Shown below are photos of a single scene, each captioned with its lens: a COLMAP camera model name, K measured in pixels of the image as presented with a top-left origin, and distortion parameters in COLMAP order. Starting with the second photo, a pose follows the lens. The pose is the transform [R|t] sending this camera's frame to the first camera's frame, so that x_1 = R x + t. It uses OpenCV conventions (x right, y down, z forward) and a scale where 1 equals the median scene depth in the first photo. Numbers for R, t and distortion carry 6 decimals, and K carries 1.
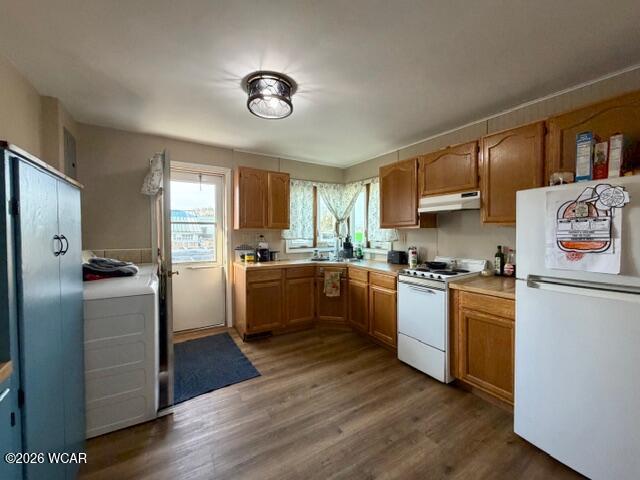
lens RADIAL K [[258.2, 0, 323.3], [0, 258.2, 238.1], [0, 0, 1]] dist [-0.002063, 0.000216]
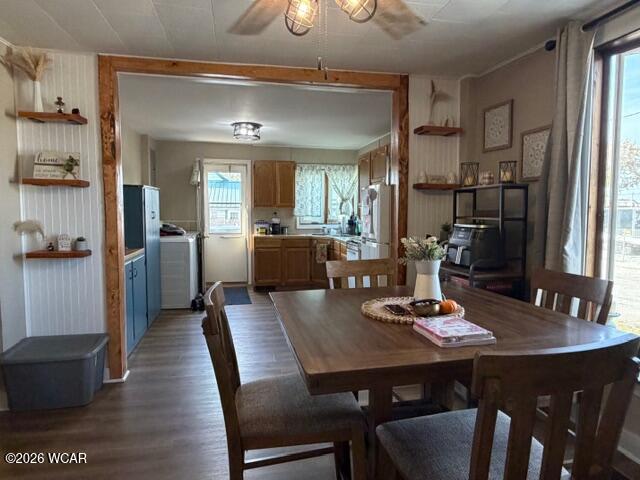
lens RADIAL K [[397.2, 0, 321.2], [0, 397.2, 236.7], [0, 0, 1]] dist [0.000987, 0.001944]
pose [[0.934349, 0.029784, -0.355114, 0.663620], [-0.012672, 0.998648, 0.050416, 0.004798], [0.356135, -0.042606, 0.933463, -0.712775]]
